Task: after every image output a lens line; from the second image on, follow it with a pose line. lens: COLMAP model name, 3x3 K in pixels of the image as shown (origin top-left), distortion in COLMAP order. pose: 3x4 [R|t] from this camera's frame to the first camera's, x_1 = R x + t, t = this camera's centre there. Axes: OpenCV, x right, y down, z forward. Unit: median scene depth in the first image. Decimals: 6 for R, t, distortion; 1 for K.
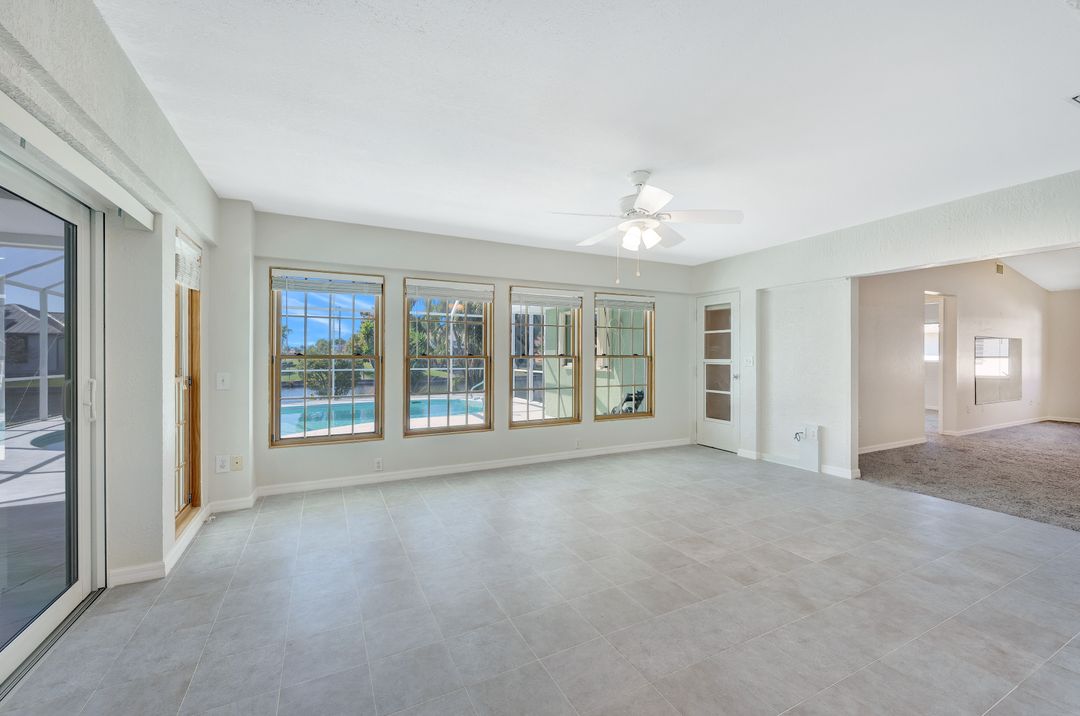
lens RADIAL K [[438.5, 0, 537.7], [0, 438.5, 354.7], [0, 0, 1]] dist [0.002646, 0.000360]
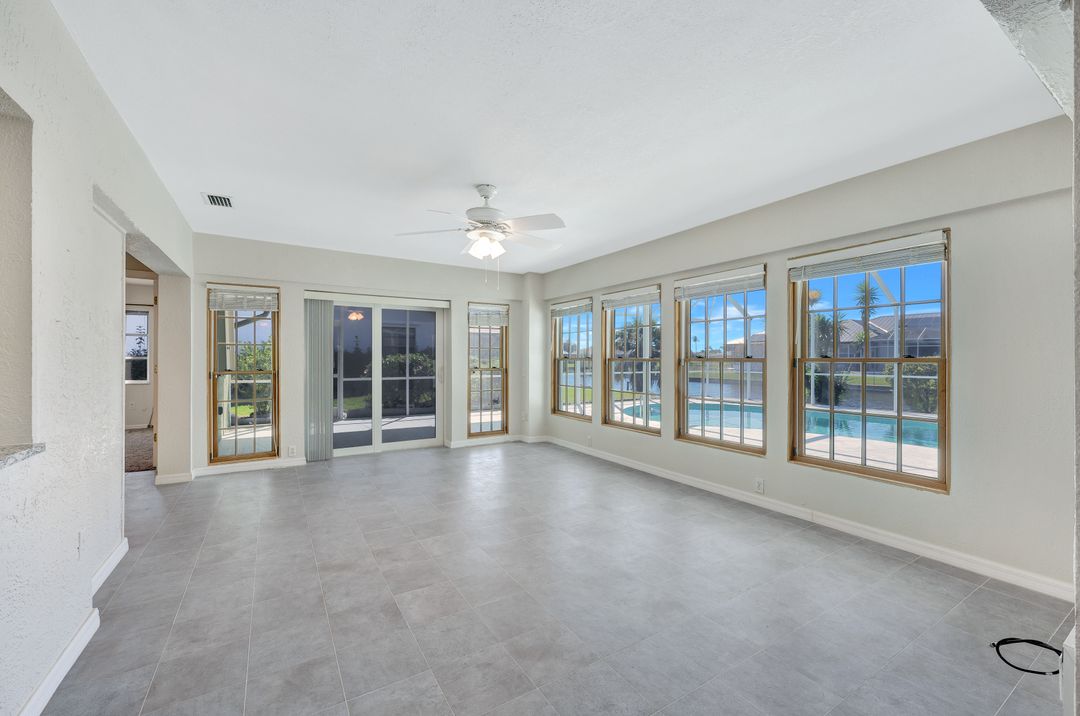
lens RADIAL K [[438.5, 0, 537.7], [0, 438.5, 354.7], [0, 0, 1]] dist [0.002646, 0.000360]
pose [[0.072579, -0.007011, -0.997338, 1.596559], [0.002294, 0.999974, -0.006863, 0.005479], [0.997360, -0.001790, 0.072593, 1.285695]]
